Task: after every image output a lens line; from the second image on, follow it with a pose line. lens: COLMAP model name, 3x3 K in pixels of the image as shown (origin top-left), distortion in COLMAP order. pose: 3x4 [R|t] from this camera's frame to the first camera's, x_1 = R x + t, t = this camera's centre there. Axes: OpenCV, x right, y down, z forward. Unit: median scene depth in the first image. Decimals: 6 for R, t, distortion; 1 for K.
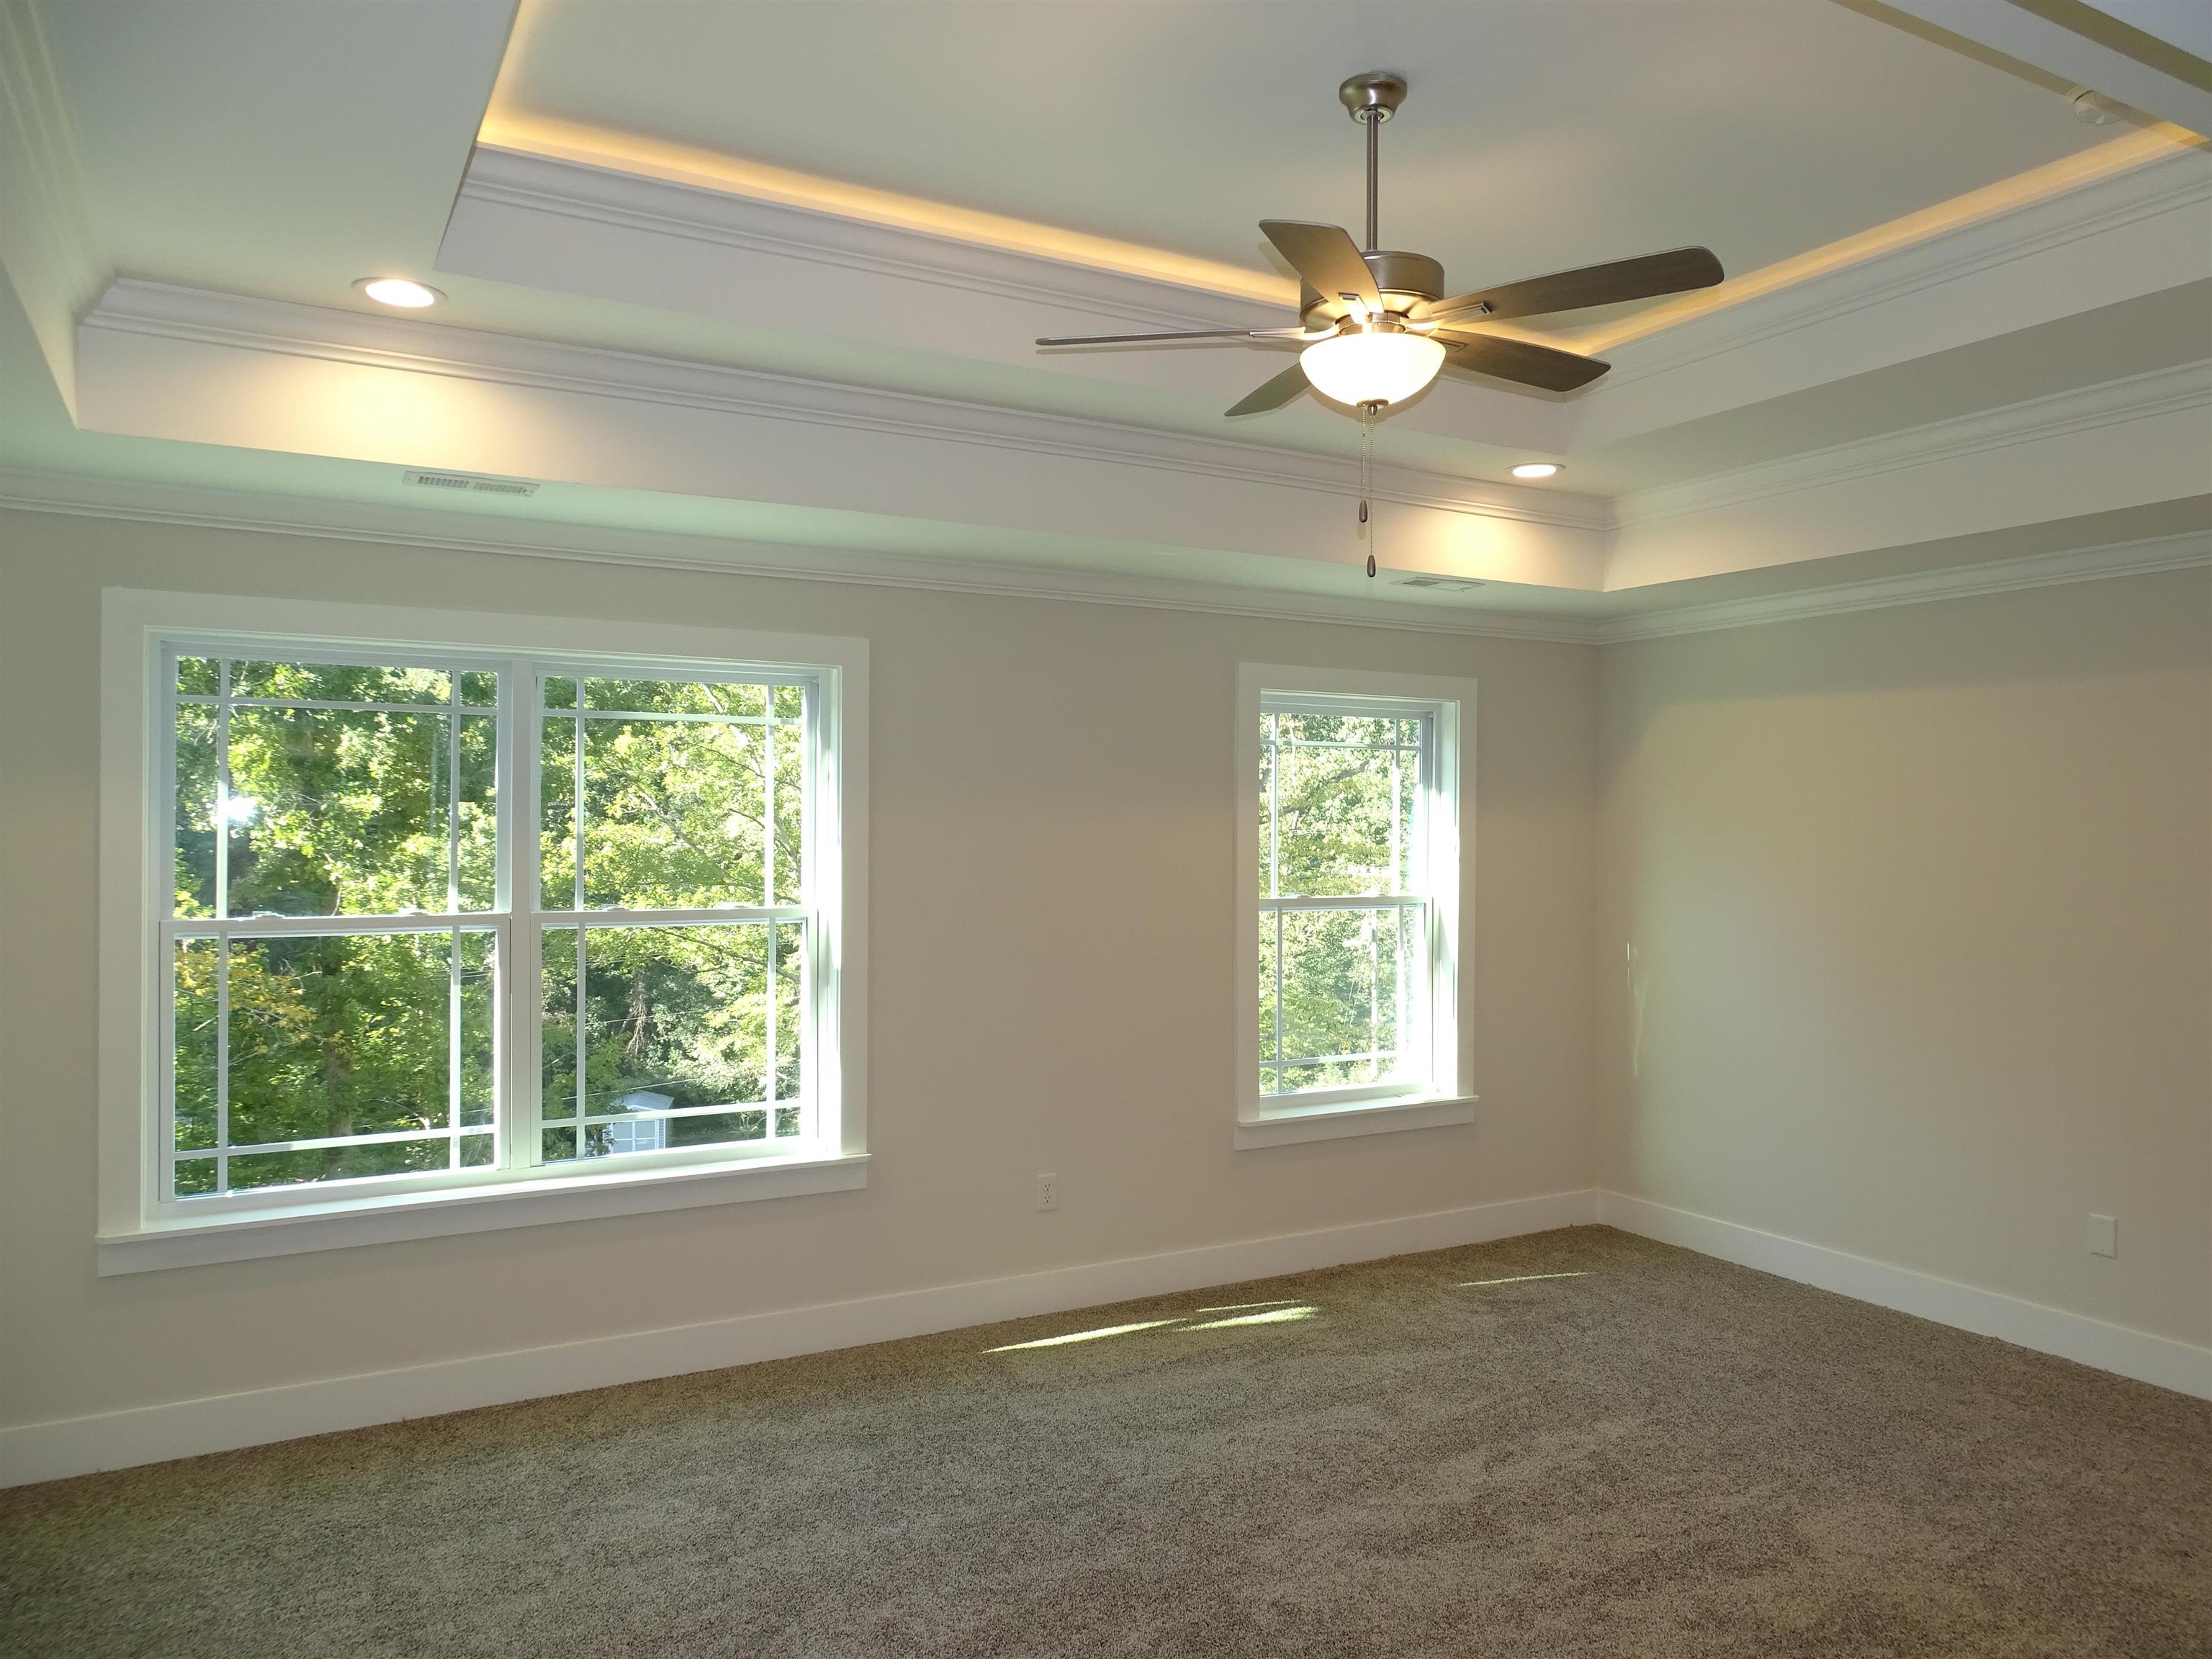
lens RADIAL K [[1573.3, 0, 1110.2], [0, 1573.3, 822.9], [0, 0, 1]] dist [-0.005685, 0.008044]
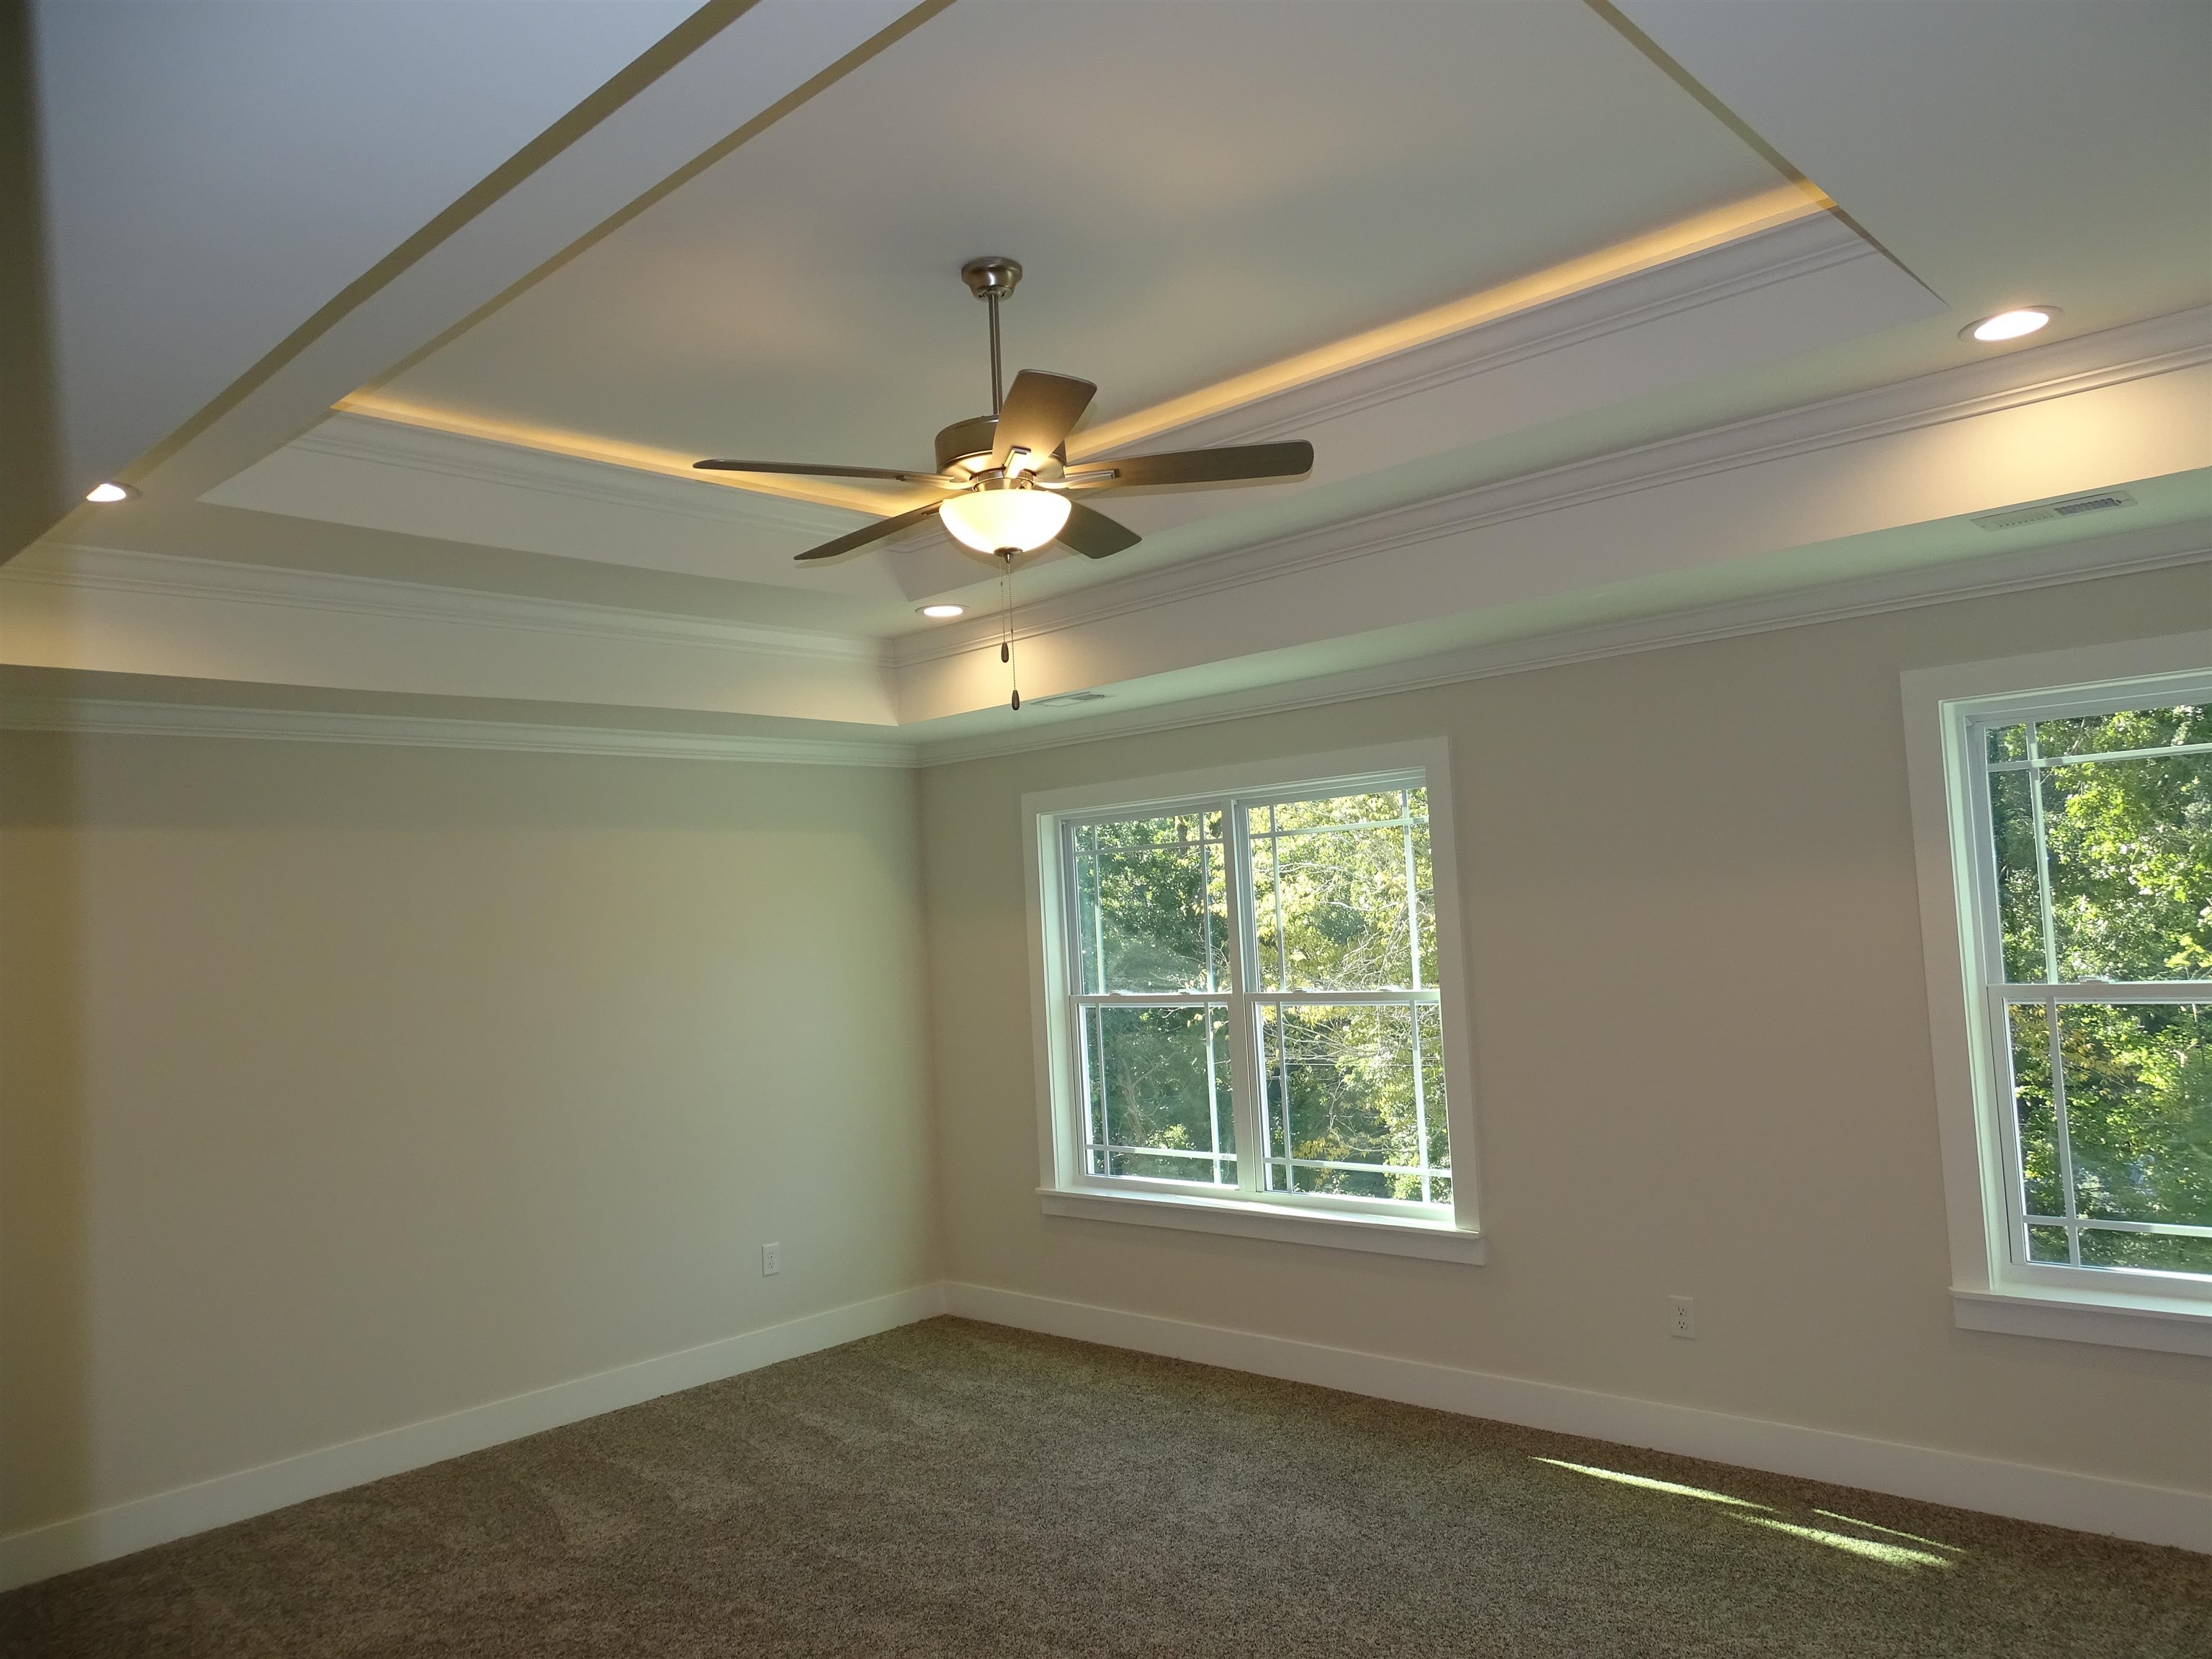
lens RADIAL K [[1573.3, 0, 1106.8], [0, 1573.3, 831.3], [0, 0, 1]] dist [-0.005685, 0.008044]
pose [[0.311530, -0.075495, -0.947232, 0.752060], [0.057473, 0.996511, -0.060521, -0.002634], [0.948497, -0.035587, 0.314782, 0.445506]]
